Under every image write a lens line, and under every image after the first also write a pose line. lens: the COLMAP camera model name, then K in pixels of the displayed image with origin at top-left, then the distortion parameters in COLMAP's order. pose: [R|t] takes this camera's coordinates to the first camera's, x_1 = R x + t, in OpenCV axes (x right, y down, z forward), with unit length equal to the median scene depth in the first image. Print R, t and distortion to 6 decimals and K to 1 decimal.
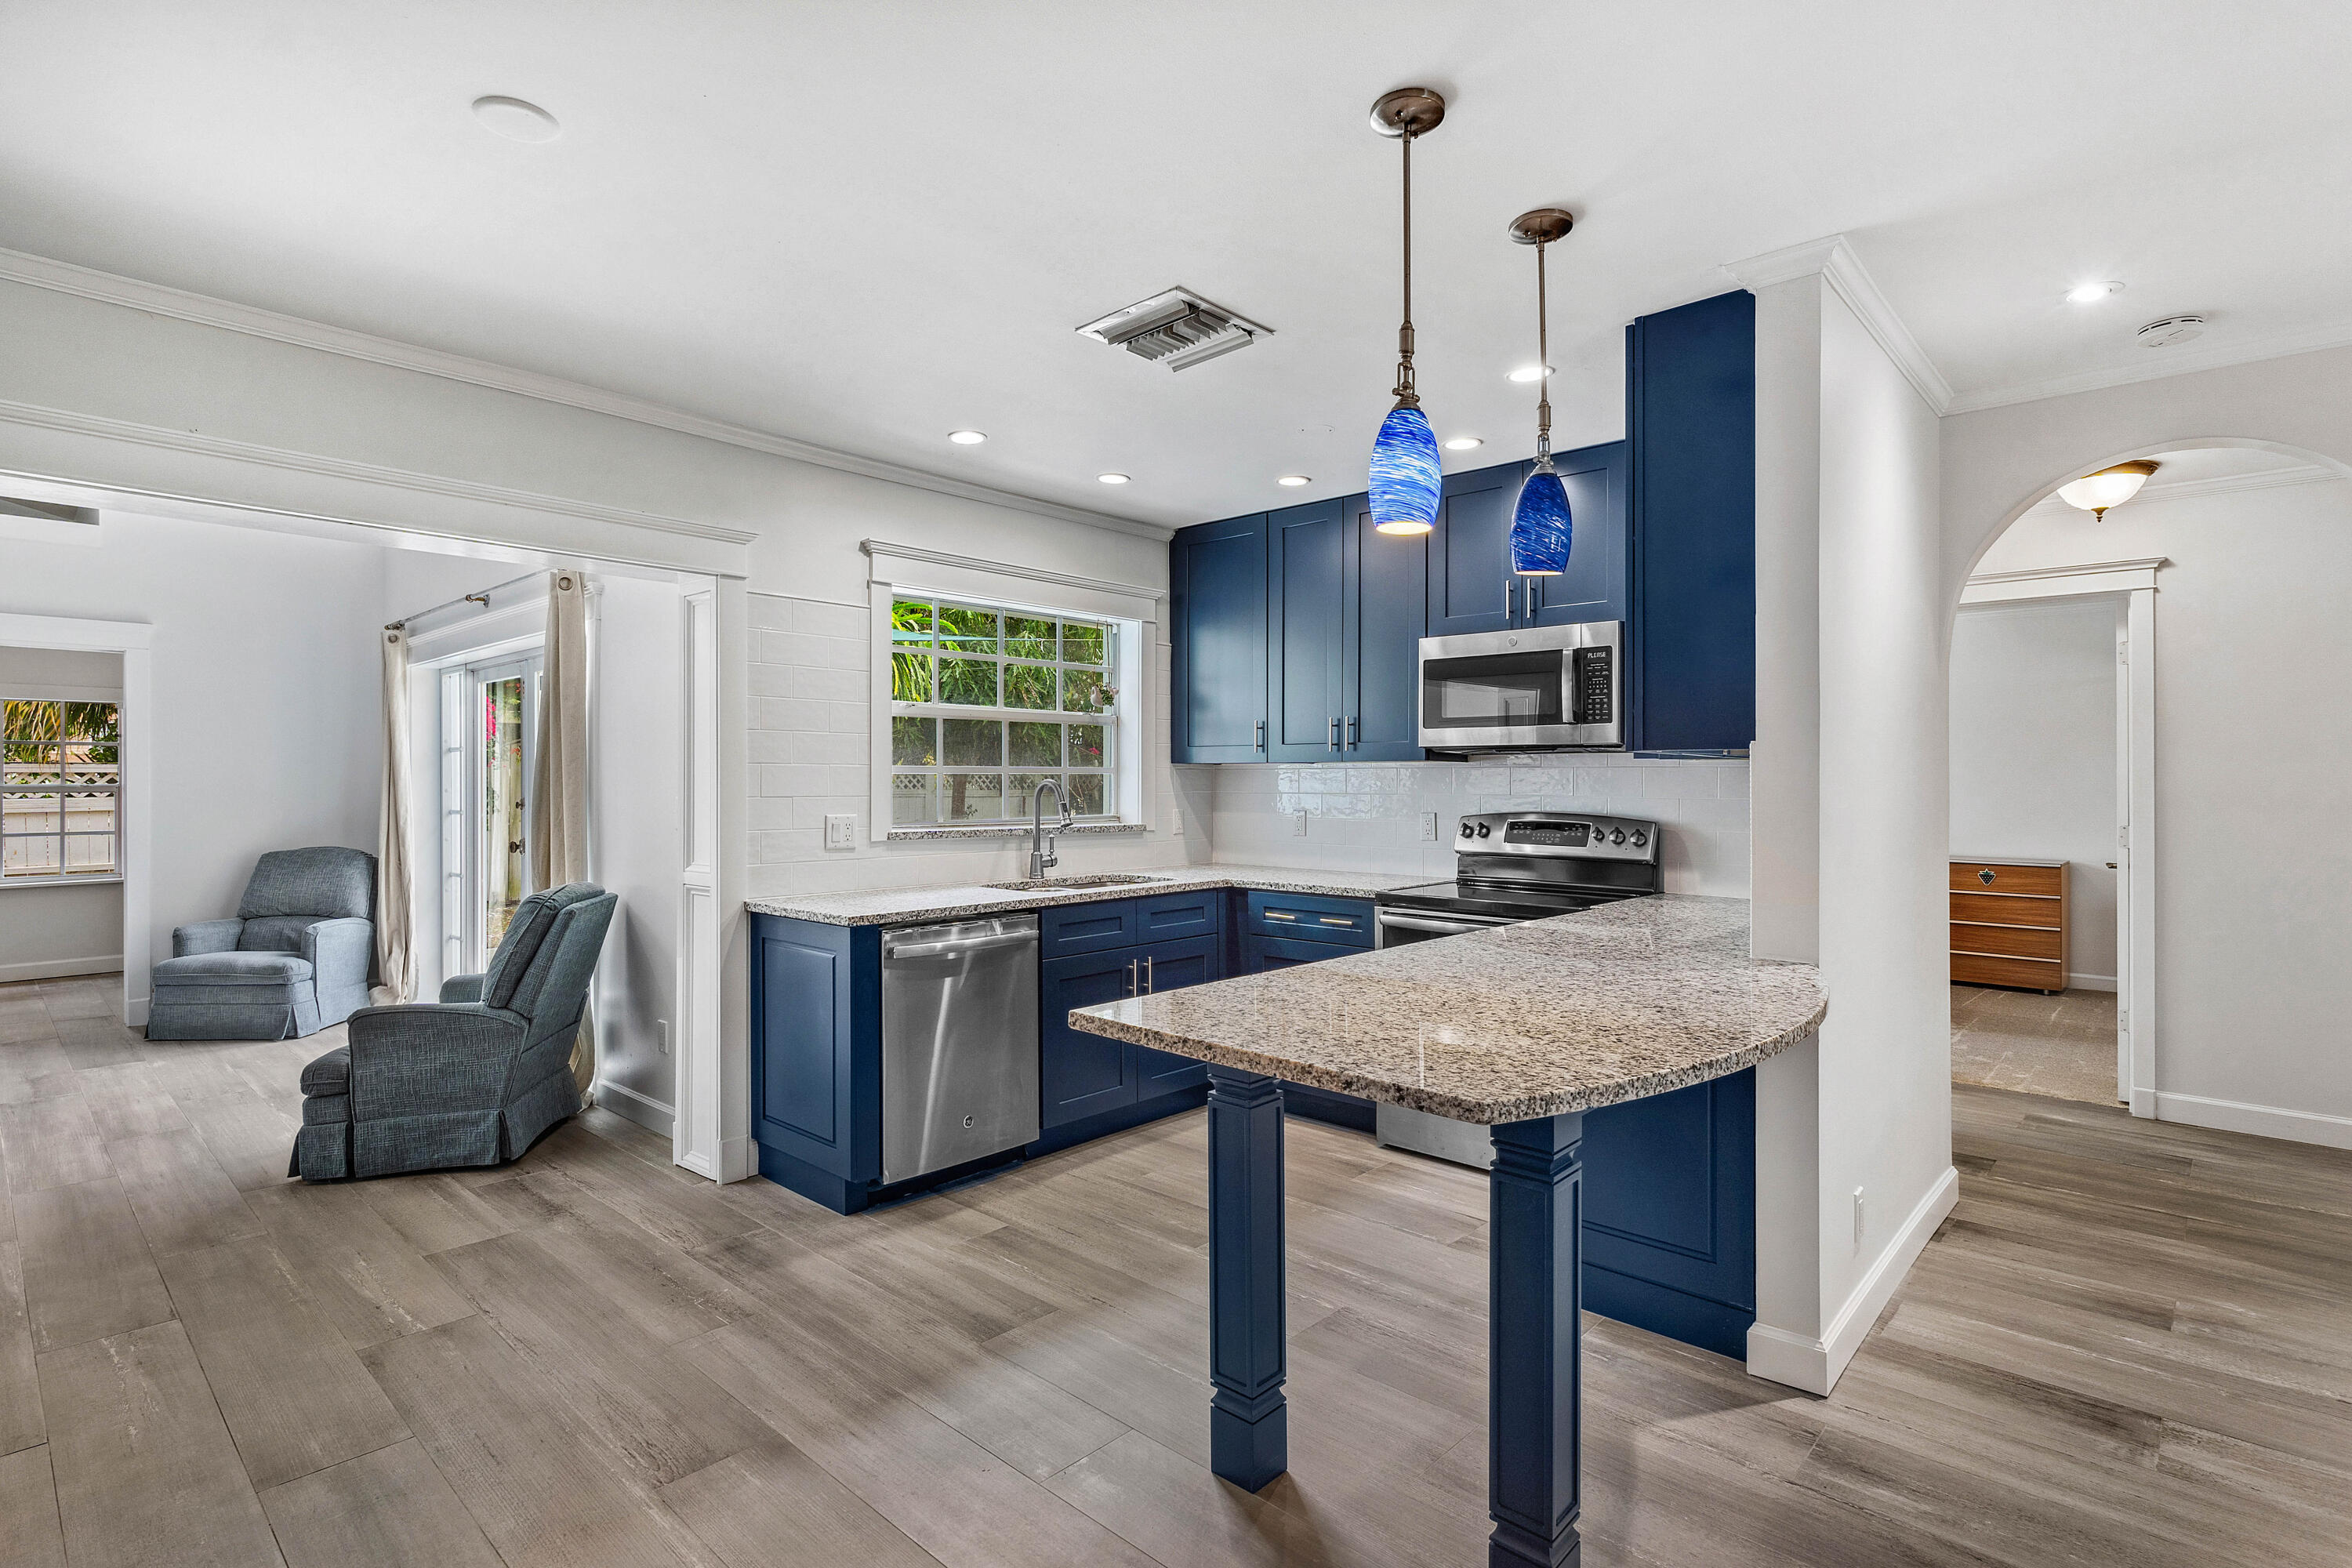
lens RADIAL K [[1150.3, 0, 1176.3], [0, 1150.3, 799.2], [0, 0, 1]] dist [-0.005997, -0.002366]
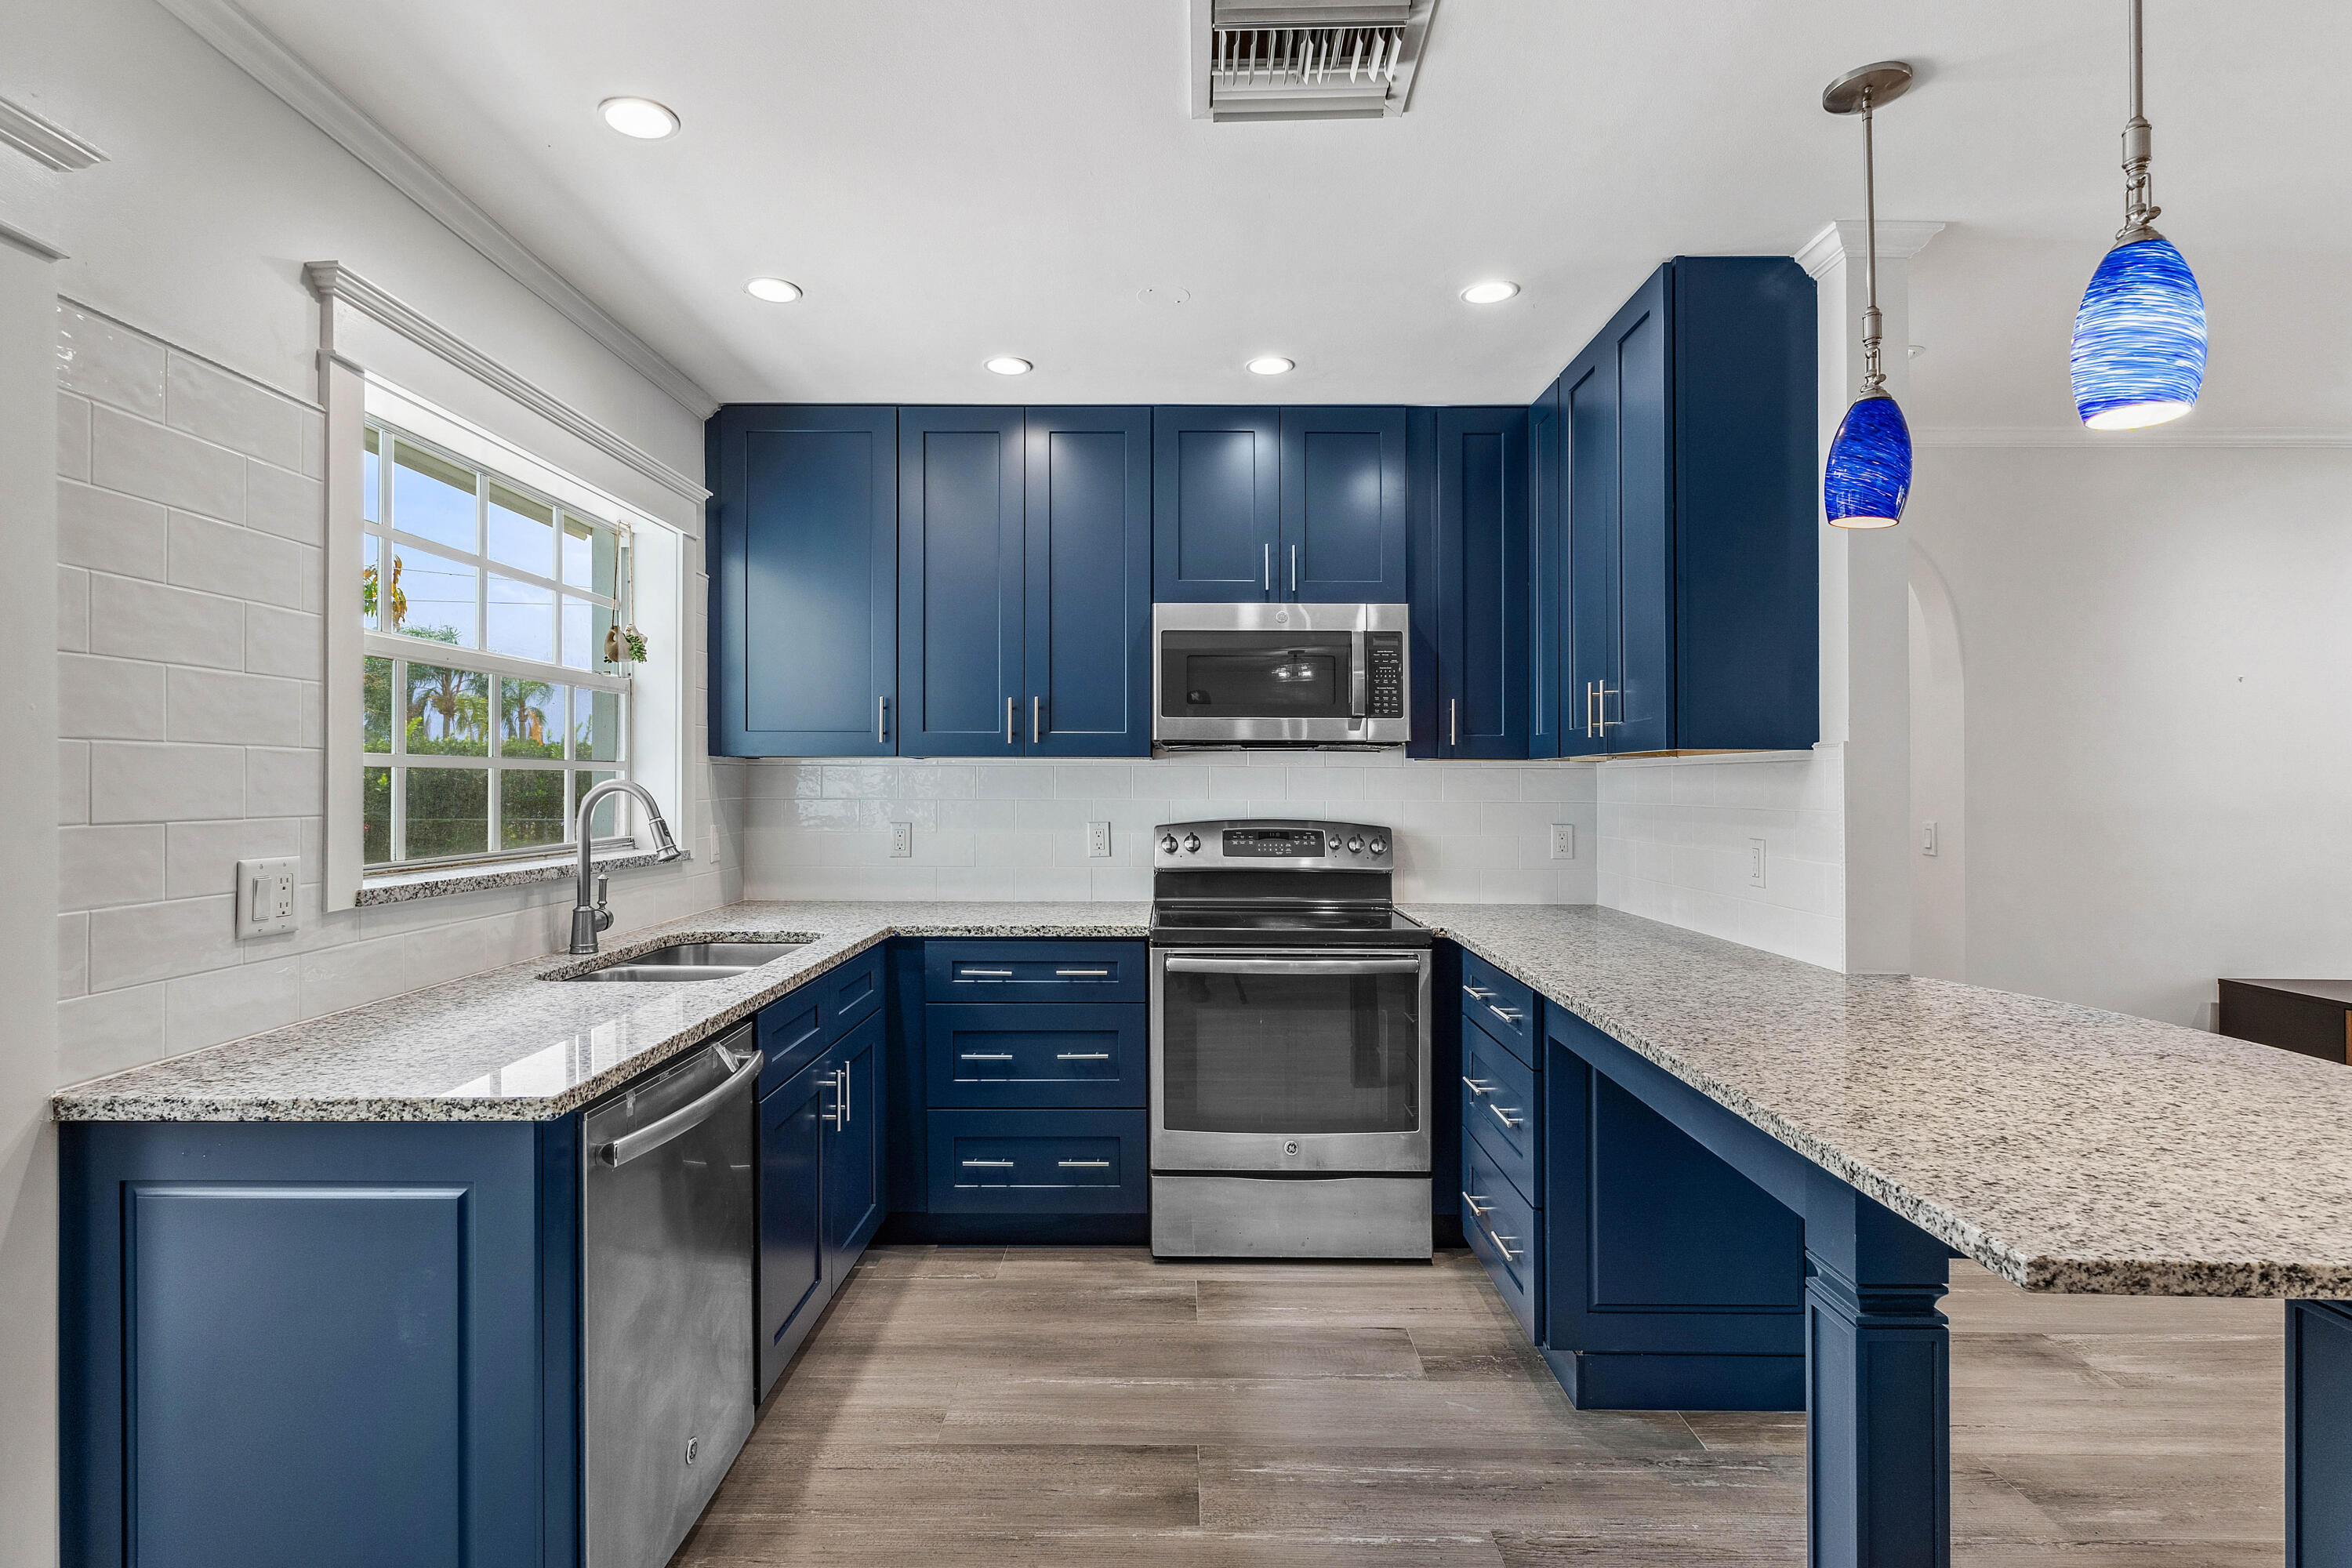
lens RADIAL K [[1150.3, 0, 1178.7], [0, 1150.3, 788.5], [0, 0, 1]] dist [-0.005997, -0.002366]
pose [[0.734054, -0.003359, 0.679082, -0.328163], [0.008209, 0.999959, -0.003928, -0.008920], [-0.679041, 0.008458, 0.734051, 0.426290]]
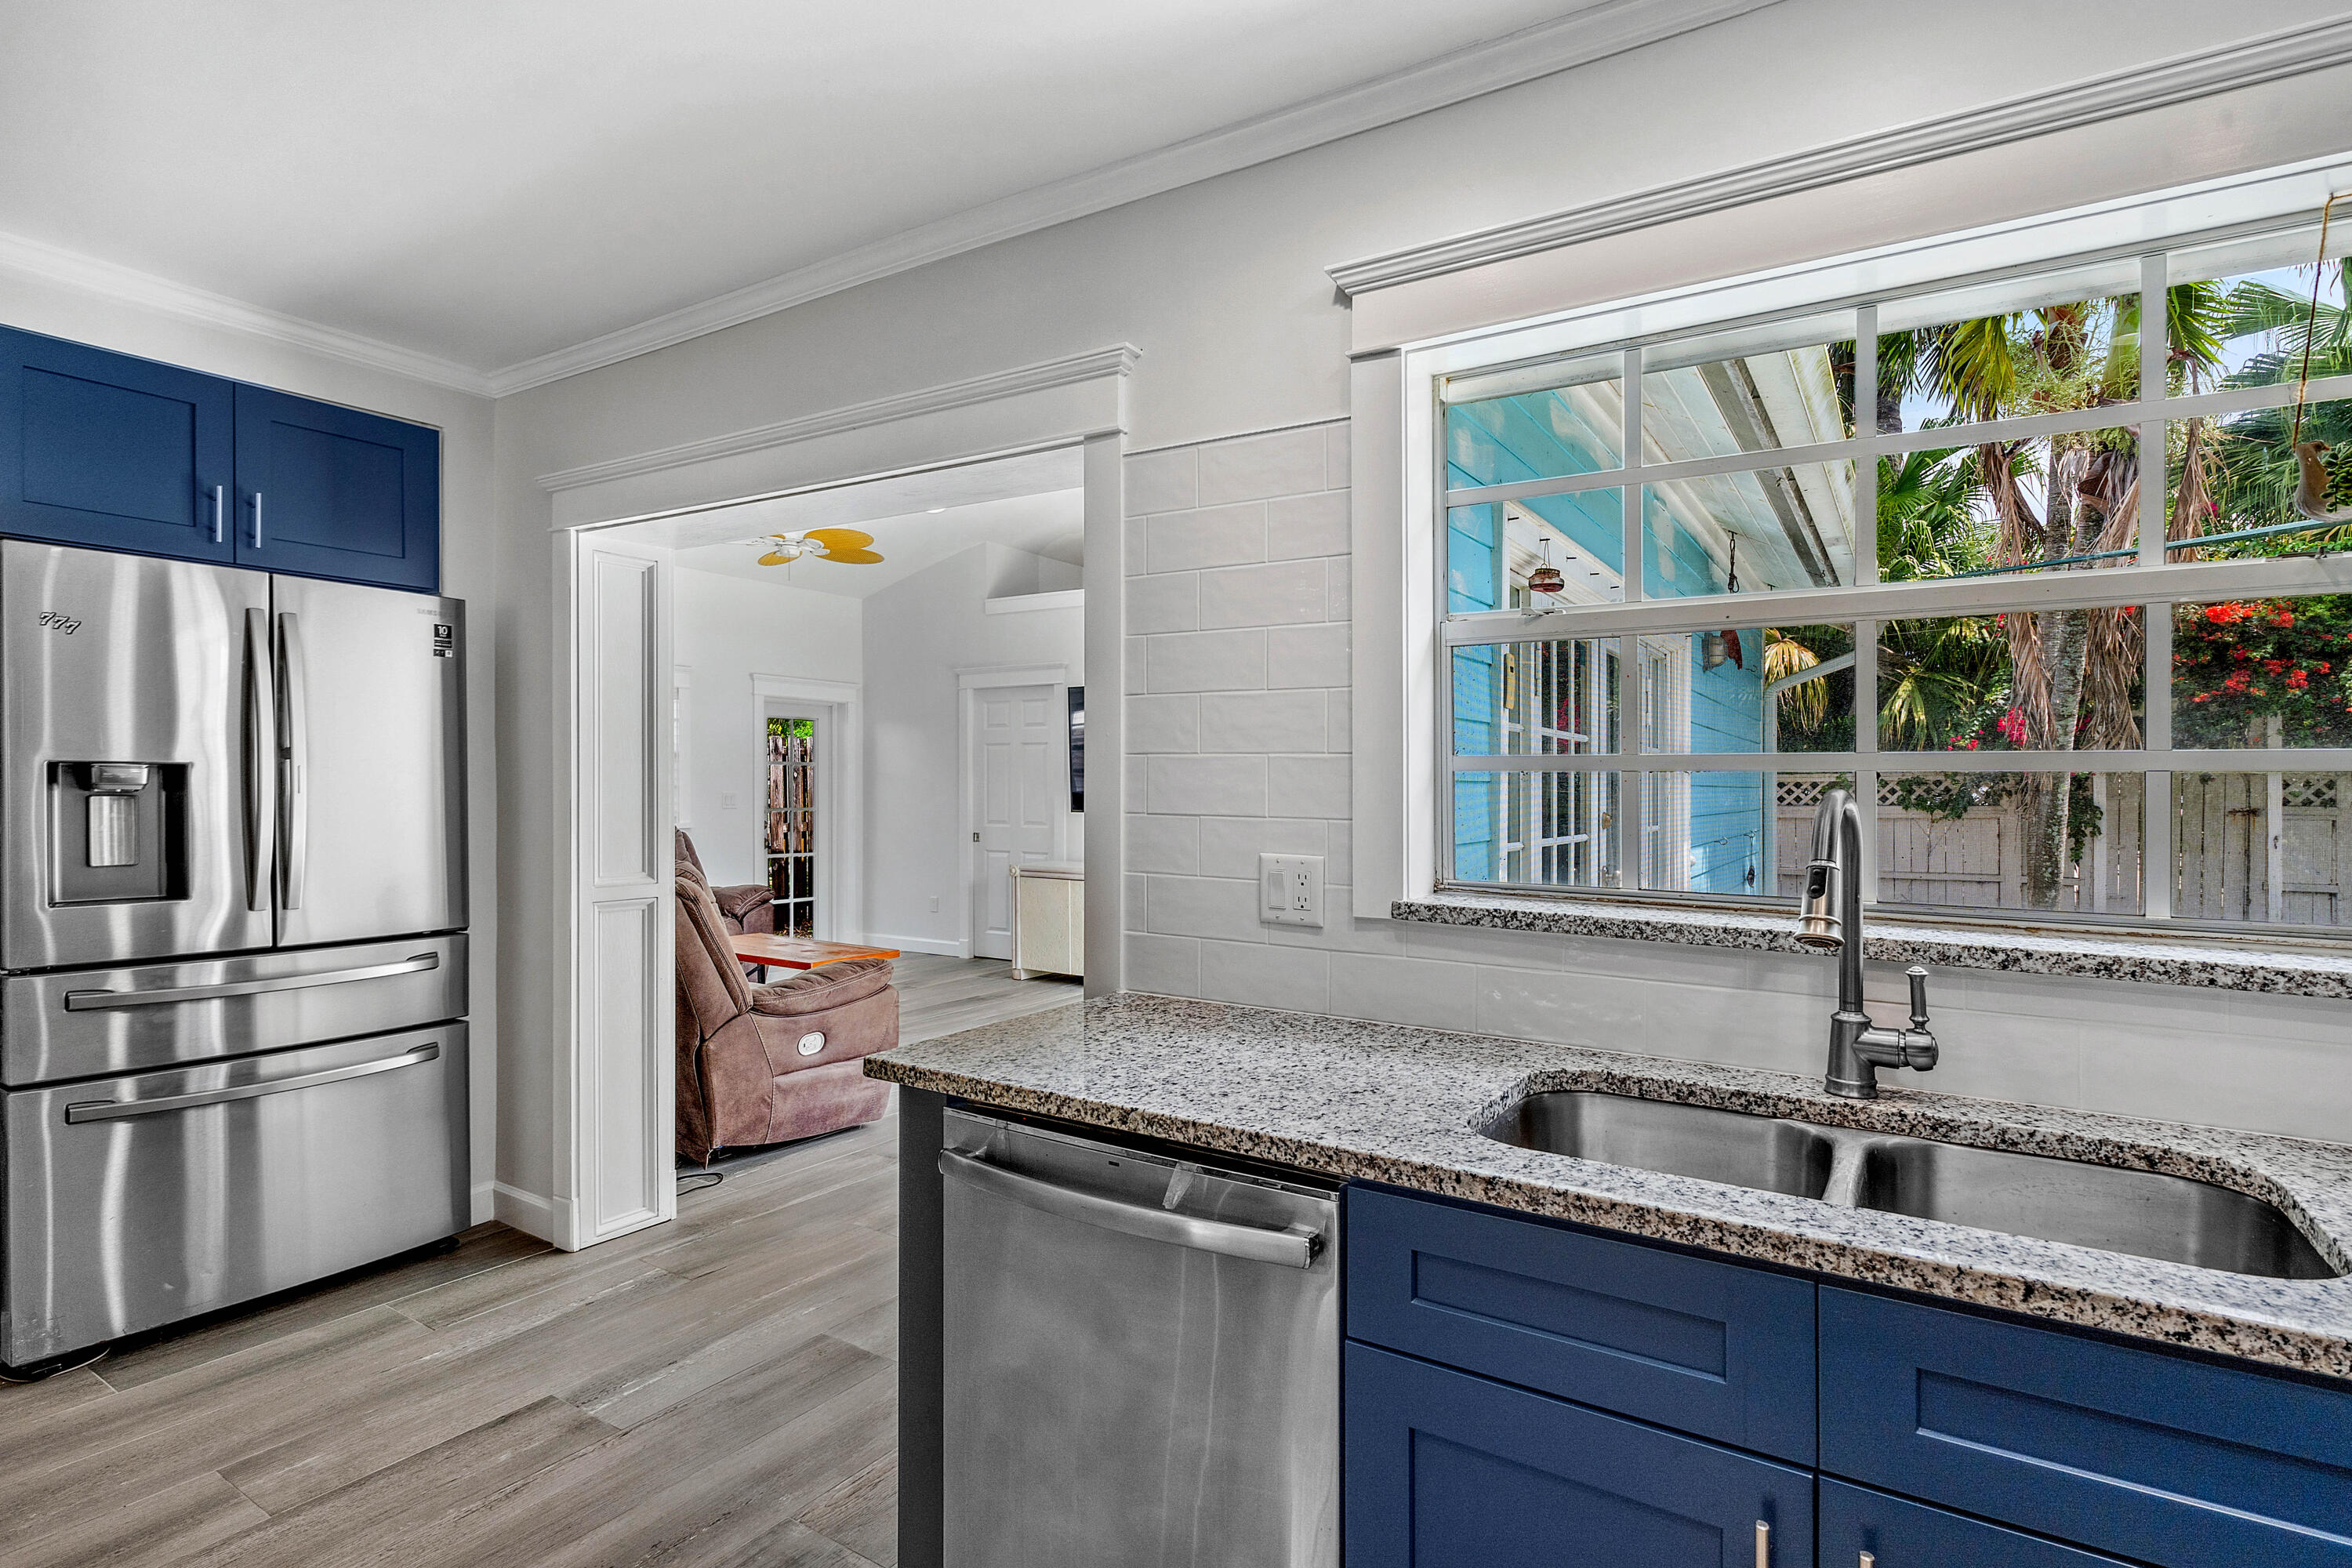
lens RADIAL K [[1150.3, 0, 1188.4], [0, 1150.3, 794.3], [0, 0, 1]] dist [-0.005997, -0.002366]
pose [[0.182409, 0.015175, -0.983106, 0.180946], [-0.020849, 0.999716, 0.011563, -0.017104], [0.983002, 0.018388, 0.182674, 0.850975]]
